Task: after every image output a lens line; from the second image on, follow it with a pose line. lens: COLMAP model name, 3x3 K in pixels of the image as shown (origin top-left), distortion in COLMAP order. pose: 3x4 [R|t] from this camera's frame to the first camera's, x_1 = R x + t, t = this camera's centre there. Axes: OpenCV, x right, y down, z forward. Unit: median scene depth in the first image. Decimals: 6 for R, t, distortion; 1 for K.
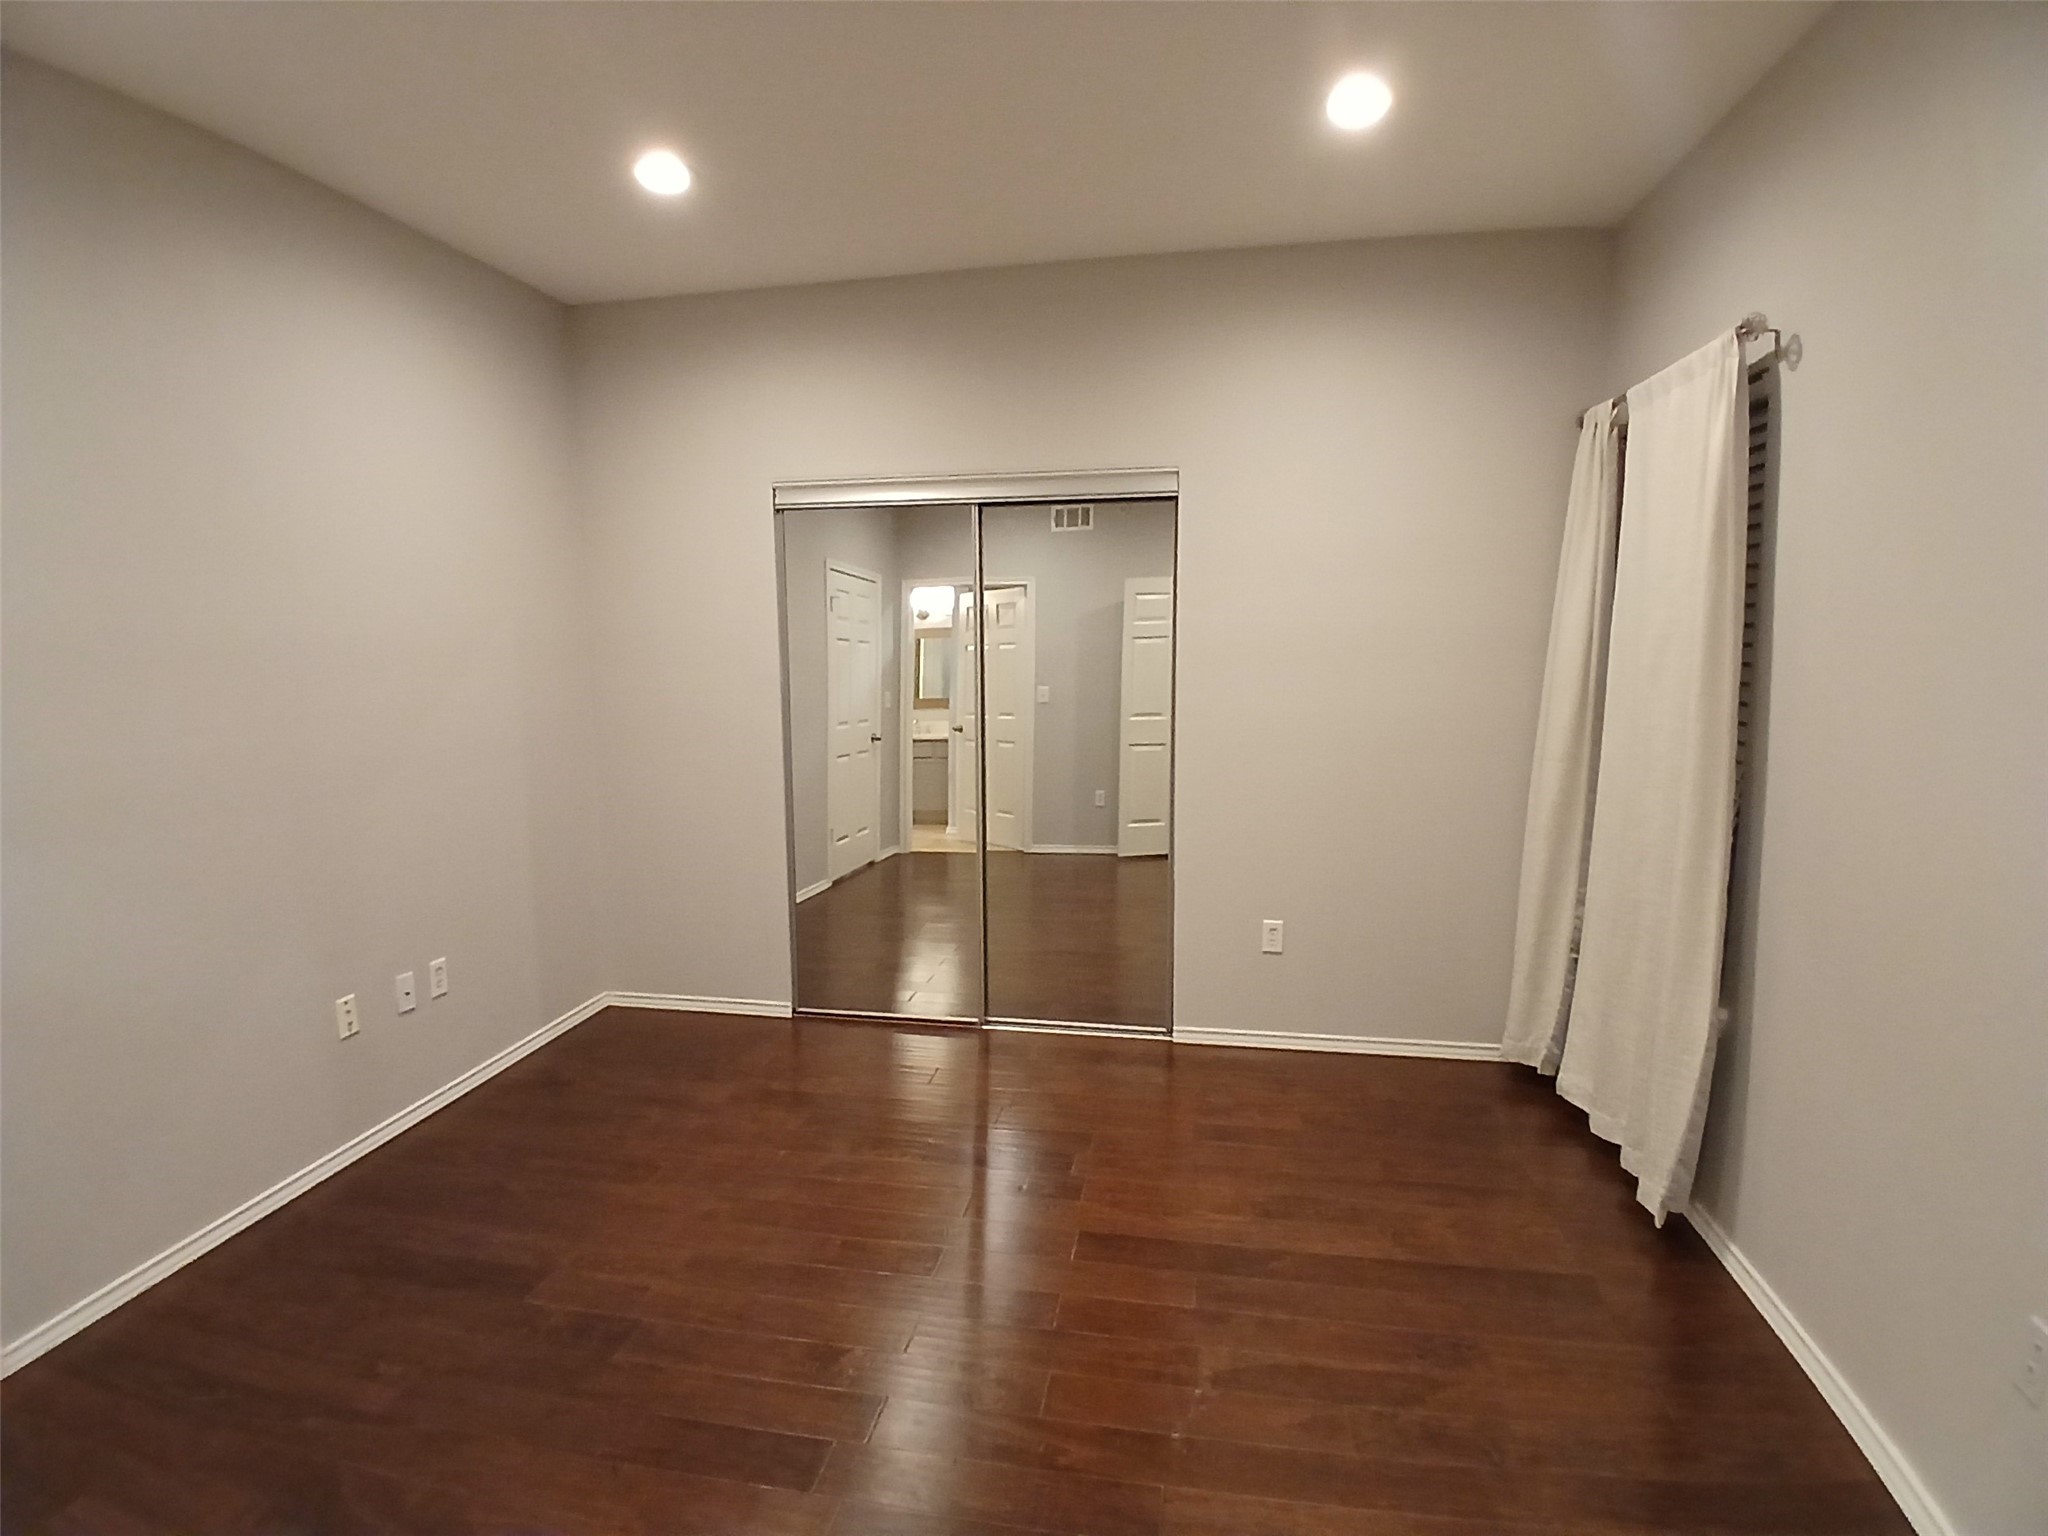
lens RADIAL K [[1022.1, 0, 1031.5], [0, 1022.1, 773.0], [0, 0, 1]] dist [-0.021064, -0.028310]
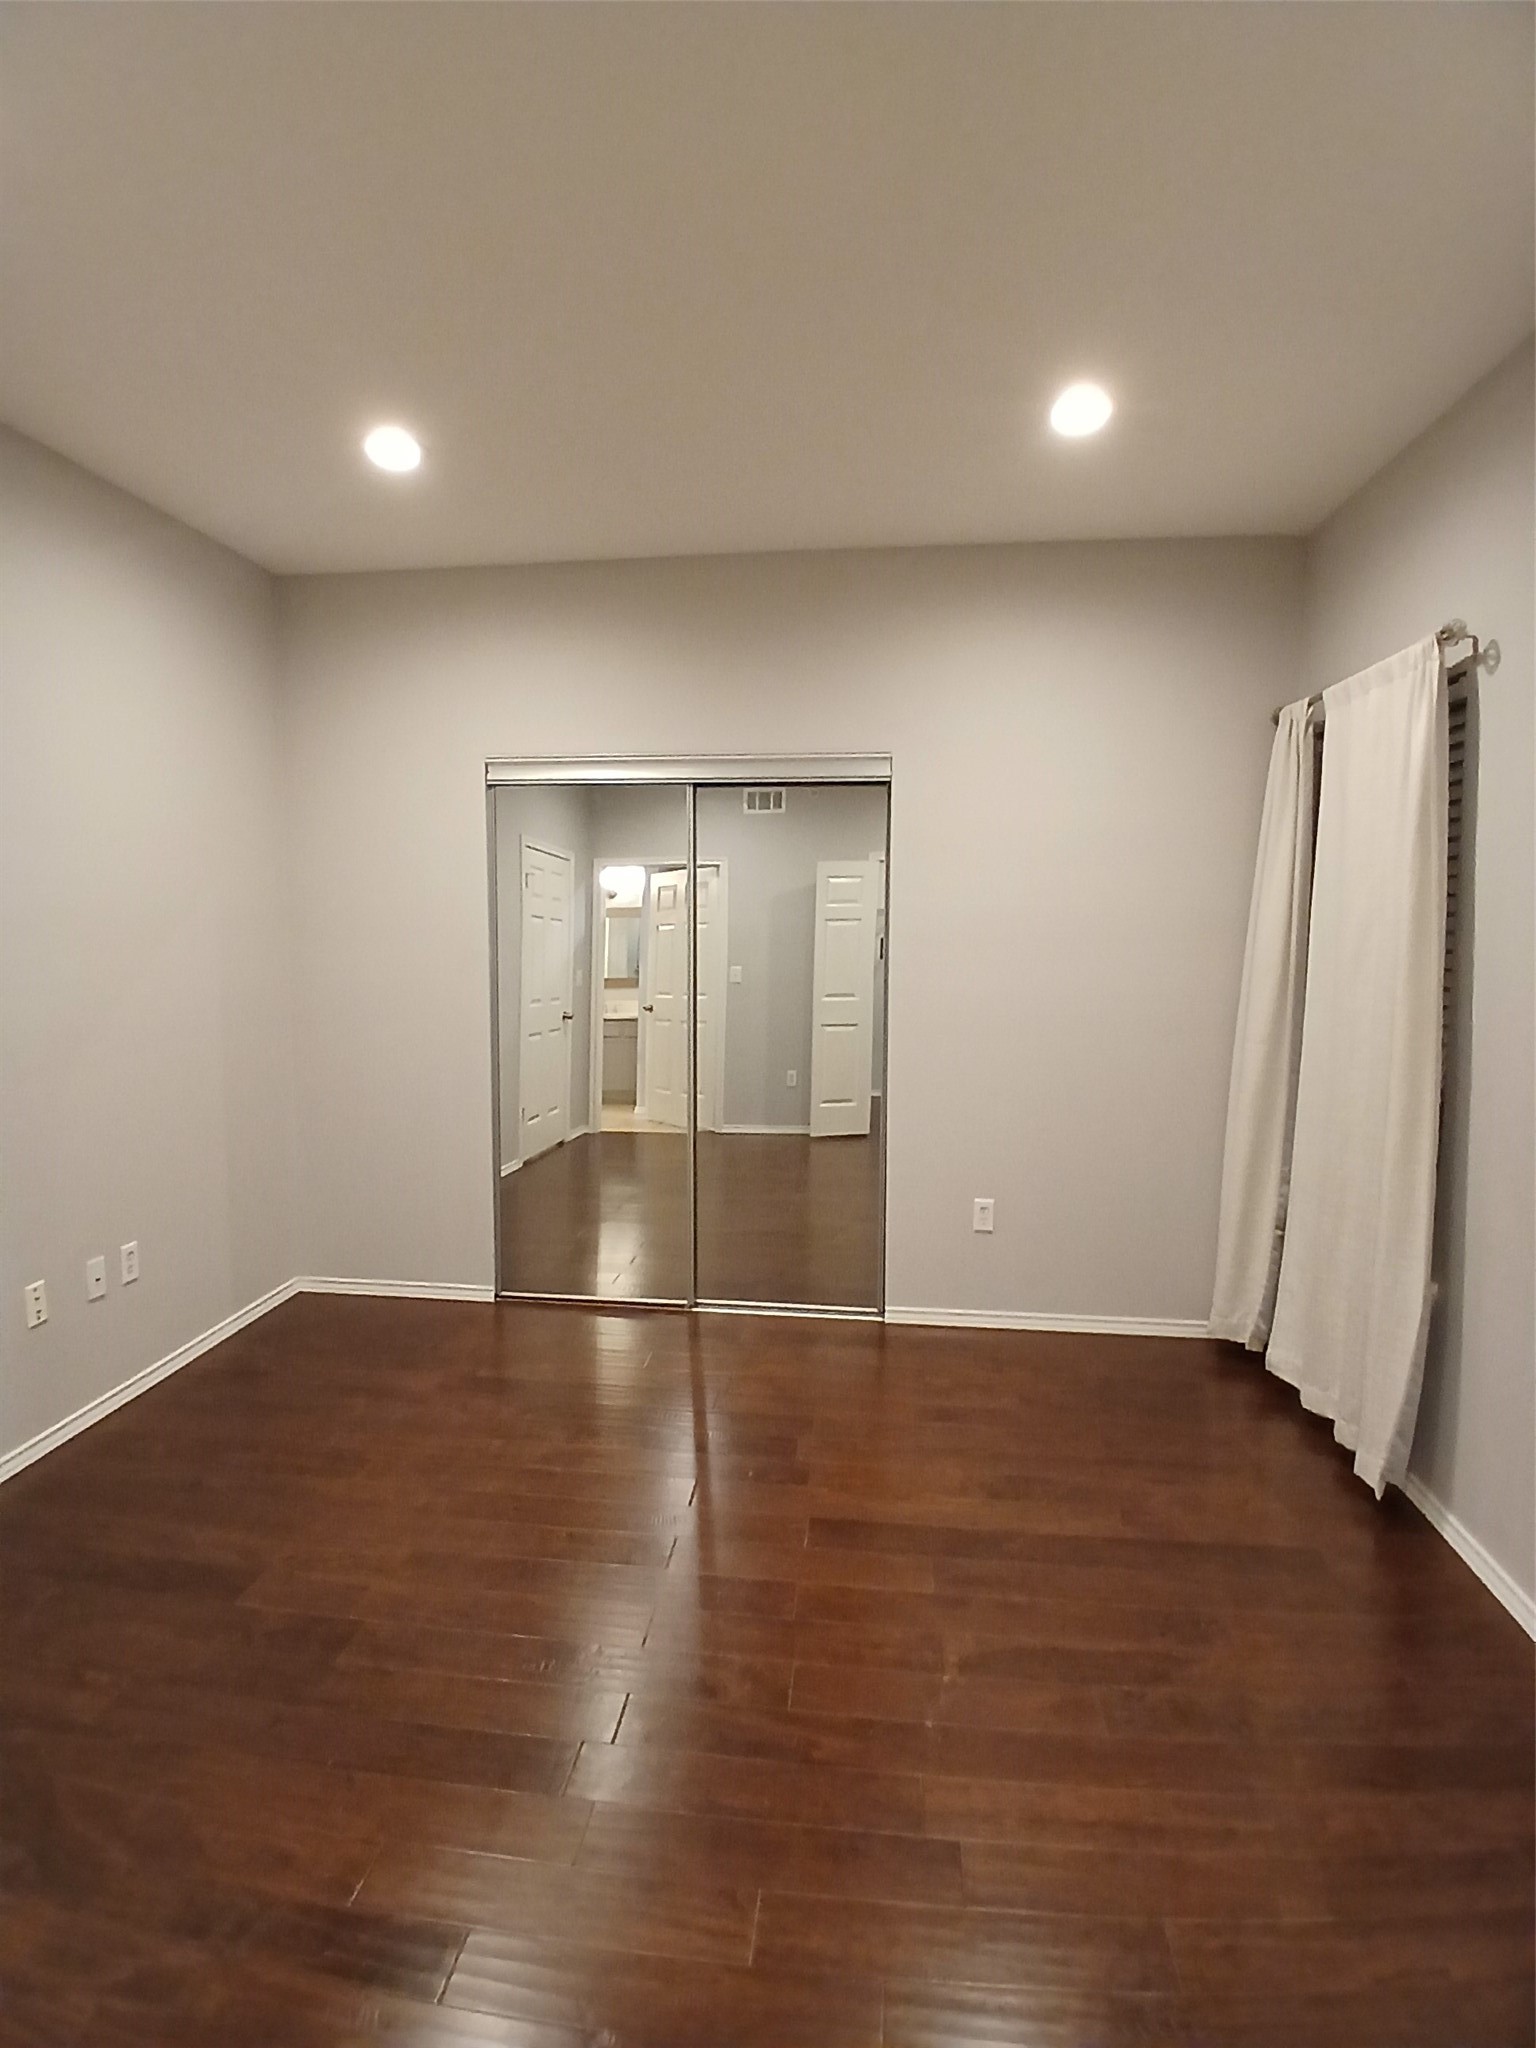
lens RADIAL K [[1022.1, 0, 770.6], [0, 1022.1, 1009.2], [0, 0, 1]] dist [-0.021064, -0.028310]
pose [[0.997868, 0.007761, 0.064809, -0.047420], [-0.004962, 0.999052, -0.043249, 0.001102], [-0.065083, 0.042835, 0.996960, 0.000207]]
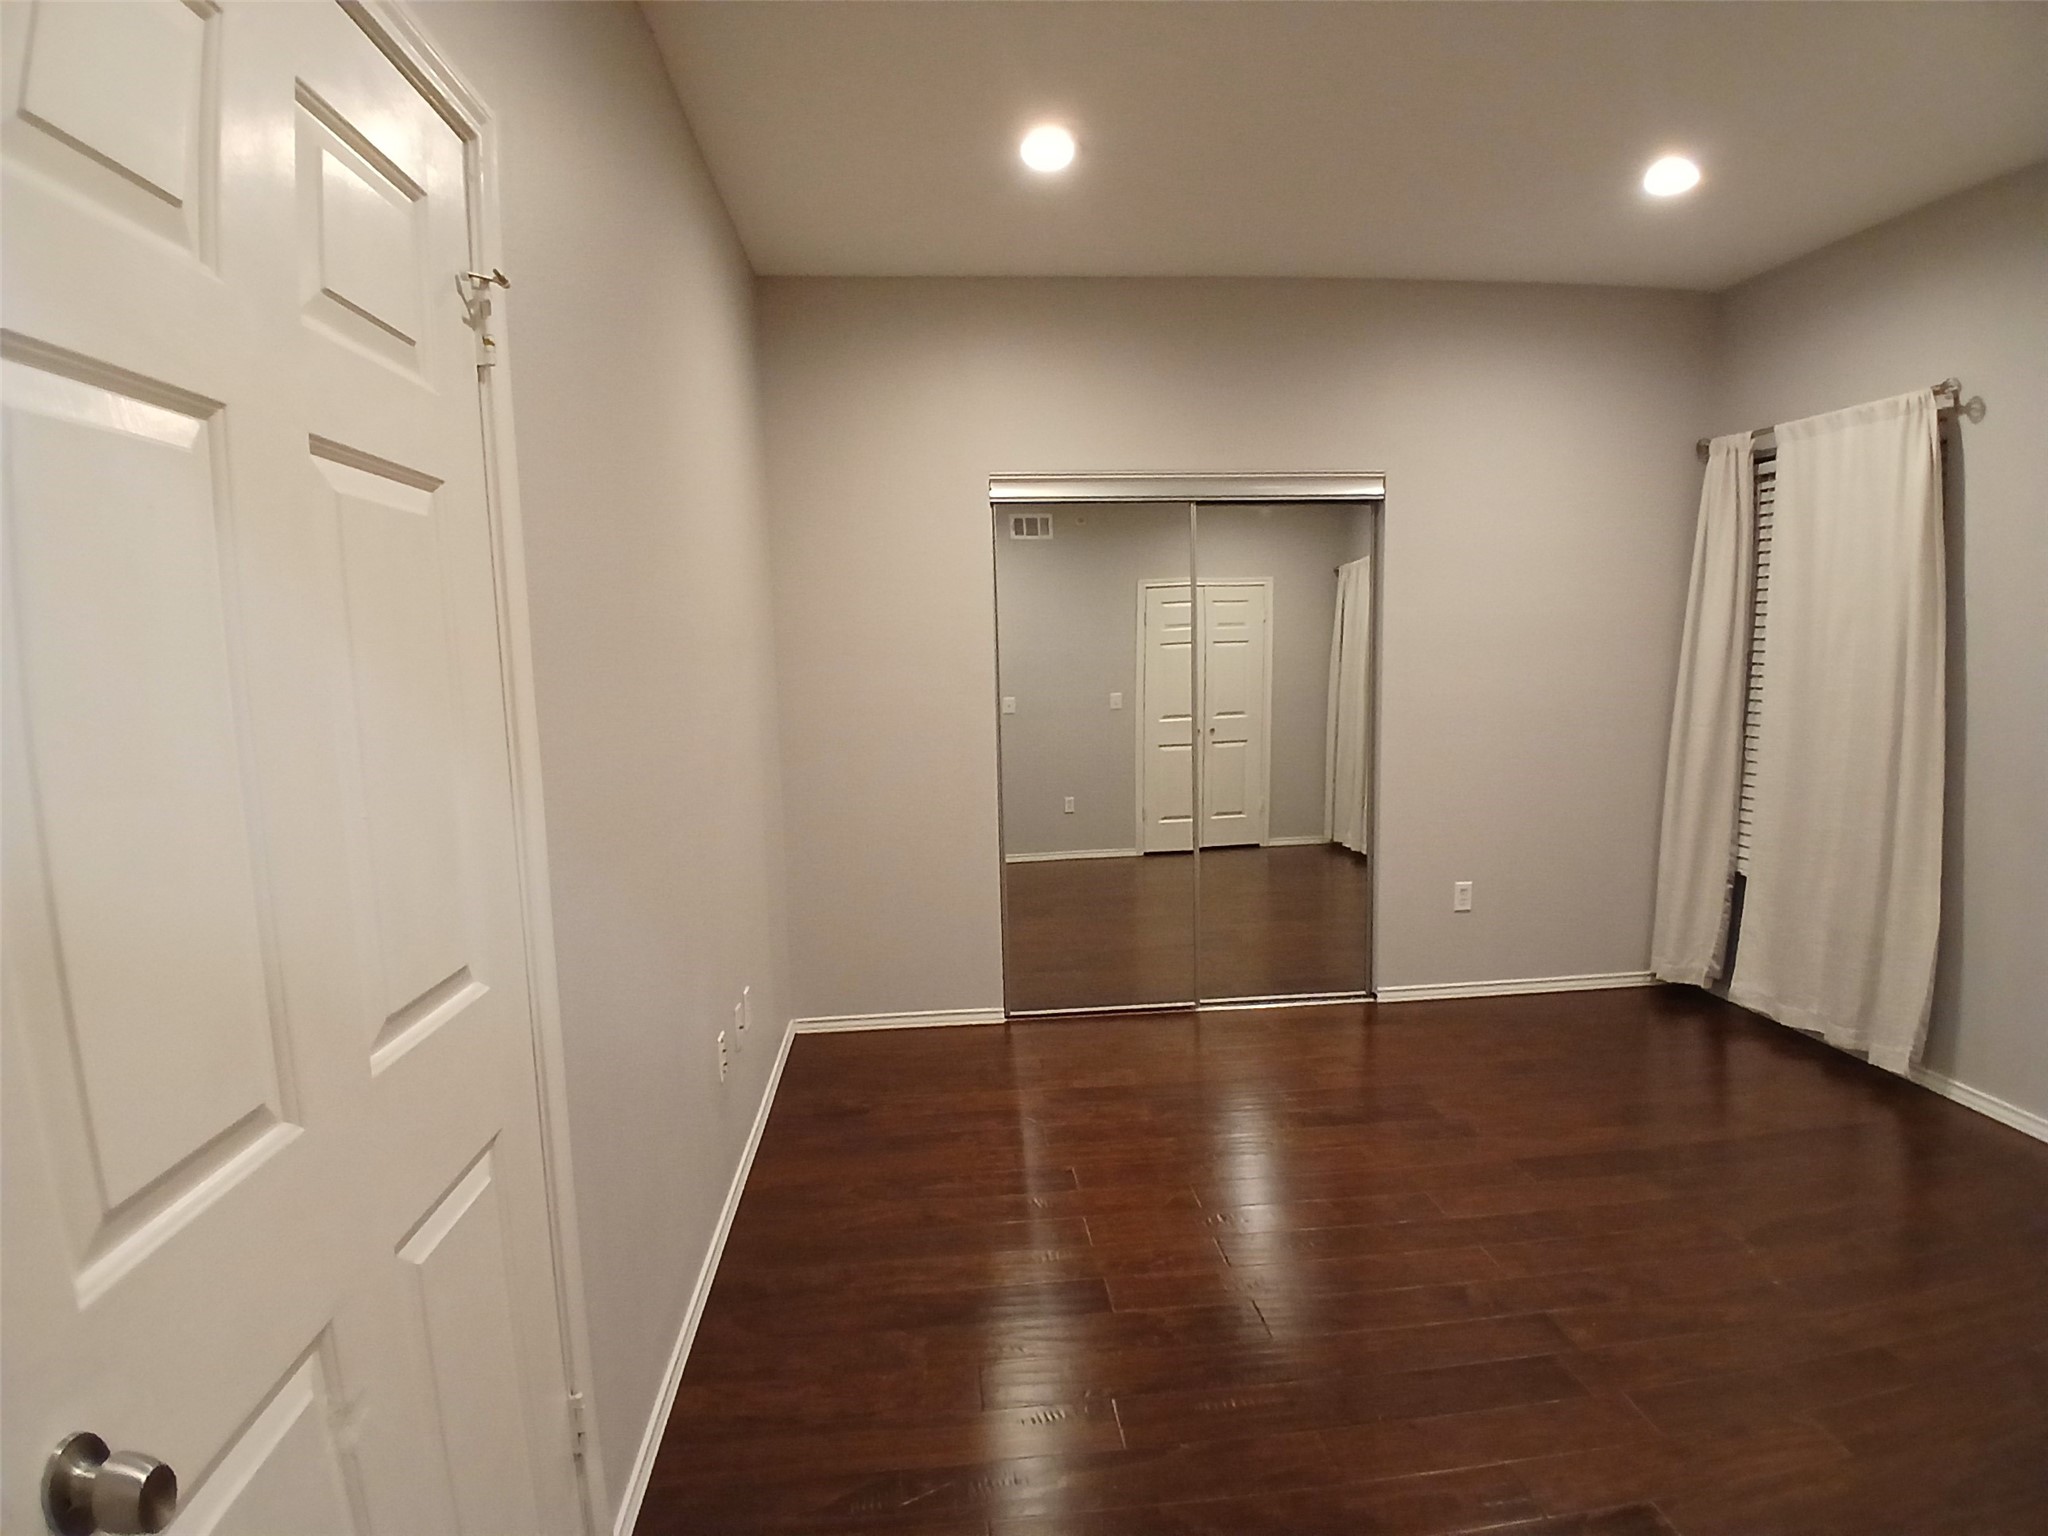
lens RADIAL K [[1022.1, 0, 1004.9], [0, 1022.1, 774.5], [0, 0, 1]] dist [-0.021064, -0.028310]
pose [[0.963068, -0.044382, 0.265576, -0.622810], [0.048904, 0.998749, -0.010432, 0.016410], [-0.264780, 0.023035, 0.964034, 0.068113]]
